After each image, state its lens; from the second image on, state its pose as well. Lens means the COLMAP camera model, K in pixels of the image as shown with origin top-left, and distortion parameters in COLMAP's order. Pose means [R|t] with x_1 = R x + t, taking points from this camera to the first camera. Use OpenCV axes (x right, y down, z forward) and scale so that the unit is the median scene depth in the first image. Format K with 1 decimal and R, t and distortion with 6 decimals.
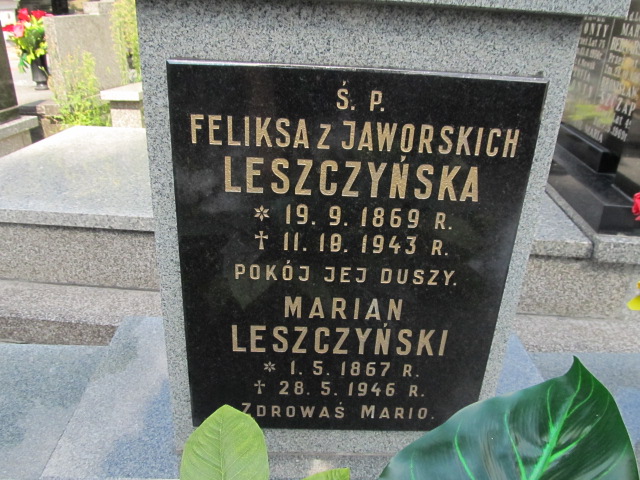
lens RADIAL K [[519.7, 0, 326.5], [0, 519.7, 239.1], [0, 0, 1]] dist [-0.068068, 0.021809]
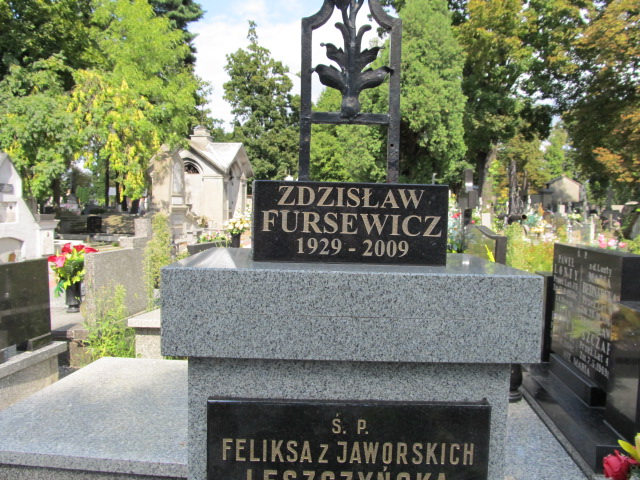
lens RADIAL K [[519.7, 0, 326.5], [0, 519.7, 239.1], [0, 0, 1]] dist [-0.068068, 0.021809]
pose [[0.999470, -0.024236, -0.021750, 0.043481], [0.014419, 0.928235, -0.371716, -0.212902], [0.029198, 0.371205, 0.928092, -0.396558]]
